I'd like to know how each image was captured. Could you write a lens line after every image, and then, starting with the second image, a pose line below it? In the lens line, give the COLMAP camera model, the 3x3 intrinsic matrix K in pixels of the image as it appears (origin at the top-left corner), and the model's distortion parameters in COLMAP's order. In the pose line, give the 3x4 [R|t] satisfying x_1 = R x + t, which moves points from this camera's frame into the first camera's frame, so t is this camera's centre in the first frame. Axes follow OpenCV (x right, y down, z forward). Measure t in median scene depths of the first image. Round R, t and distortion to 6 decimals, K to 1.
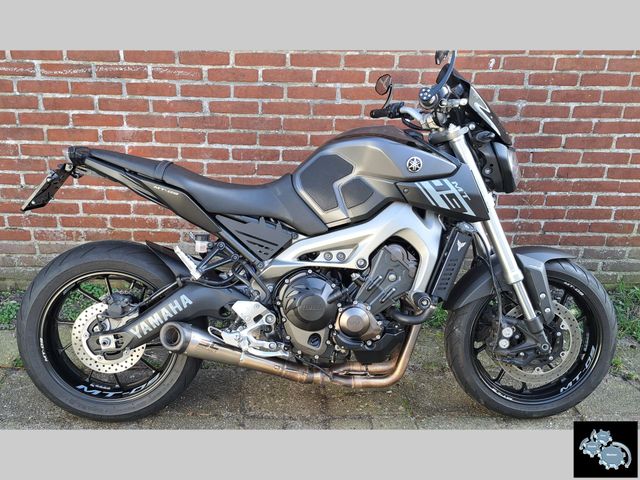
lens RADIAL K [[622.5, 0, 289.5], [0, 622.5, 251.8], [0, 0, 1]] dist [0.050042, 0.000000]
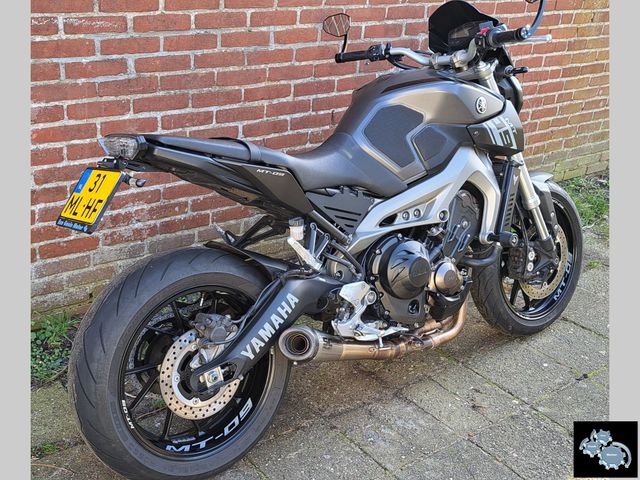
lens RADIAL K [[750.5, 0, 284.7], [0, 750.5, 243.9], [0, 0, 1]] dist [0.052054, 0.000000]
pose [[0.825904, -0.207916, 0.524073, -0.519107], [0.189139, 0.977830, 0.089865, -0.066043], [-0.531139, 0.024902, 0.846919, 0.116312]]
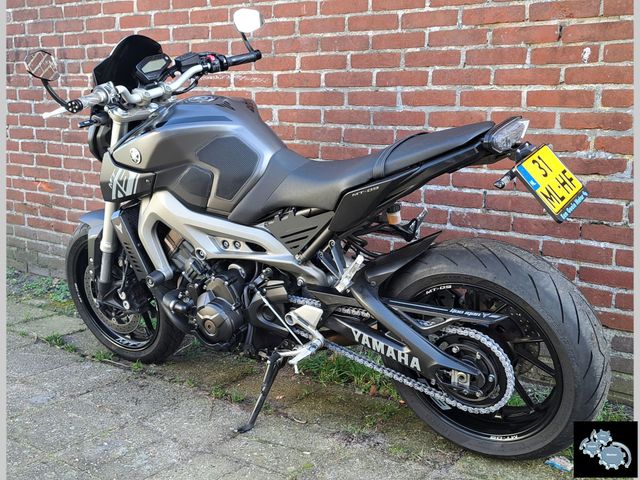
lens RADIAL K [[757.5, 0, 323.9], [0, 757.5, 231.2], [0, 0, 1]] dist [0.061884, 0.000000]
pose [[0.792218, 0.087049, -0.603998, 0.628701], [-0.232865, 0.958000, -0.167363, 0.106520], [0.564061, 0.273238, 0.779215, 0.212867]]
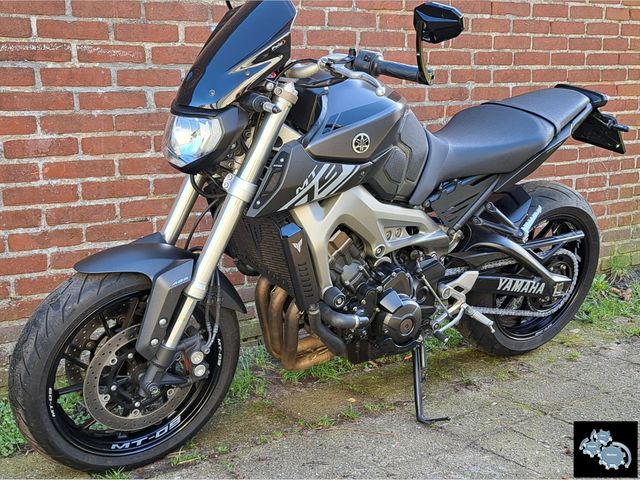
lens RADIAL K [[812.2, 0, 294.2], [0, 812.2, 258.7], [0, 0, 1]] dist [0.060695, 0.000000]
pose [[0.859137, -0.136727, 0.493142, -0.489184], [0.238315, 0.959673, -0.149111, 0.126974], [-0.452868, 0.245630, 0.857075, 0.162953]]
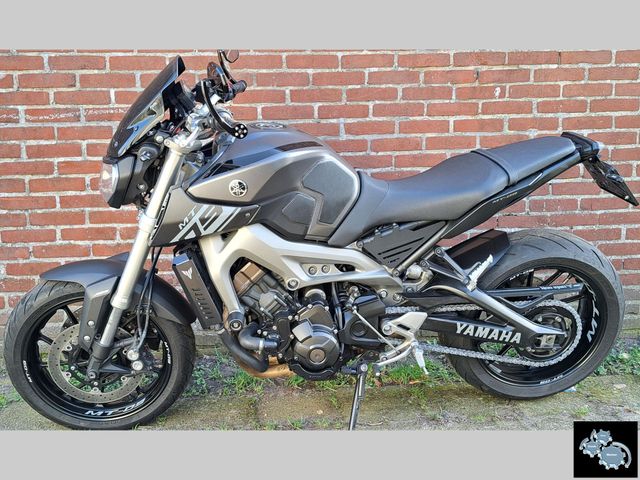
lens RADIAL K [[597.5, 0, 306.6], [0, 597.5, 240.9], [0, 0, 1]] dist [0.048015, 0.000000]
pose [[0.998185, -0.049754, 0.033941, -0.015519], [0.056728, 0.965989, -0.252285, 0.140625], [-0.020234, 0.253753, 0.967058, 0.164310]]
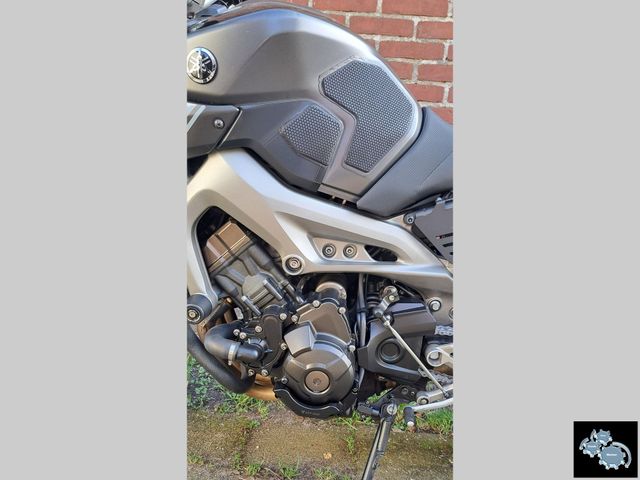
lens RADIAL K [[427.2, 0, 319.1], [0, 427.2, 303.0], [0, 0, 1]] dist [0.000084, -0.004472]
pose [[0.992180, 0.078212, -0.097268, 0.039074], [-0.099271, 0.966874, -0.235158, 0.113794], [0.075654, 0.242975, 0.967078, 0.538193]]
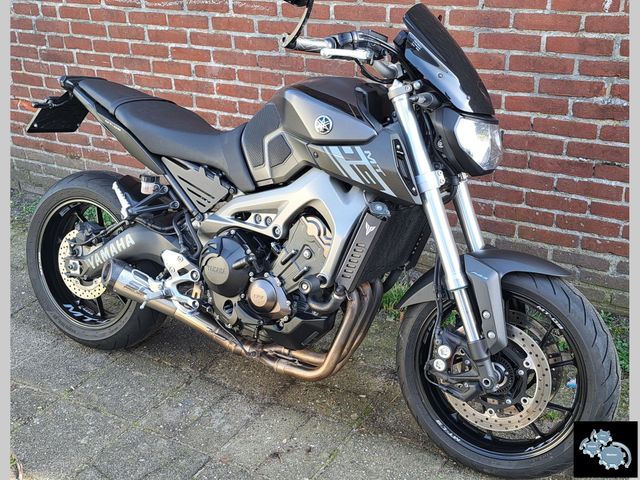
lens RADIAL K [[750.5, 0, 347.9], [0, 750.5, 242.9], [0, 0, 1]] dist [0.052054, 0.000000]
pose [[0.860831, 0.171925, -0.478970, 0.532057], [-0.157533, 0.984999, 0.070435, -0.042259], [0.483895, 0.014821, 0.875001, 0.092718]]
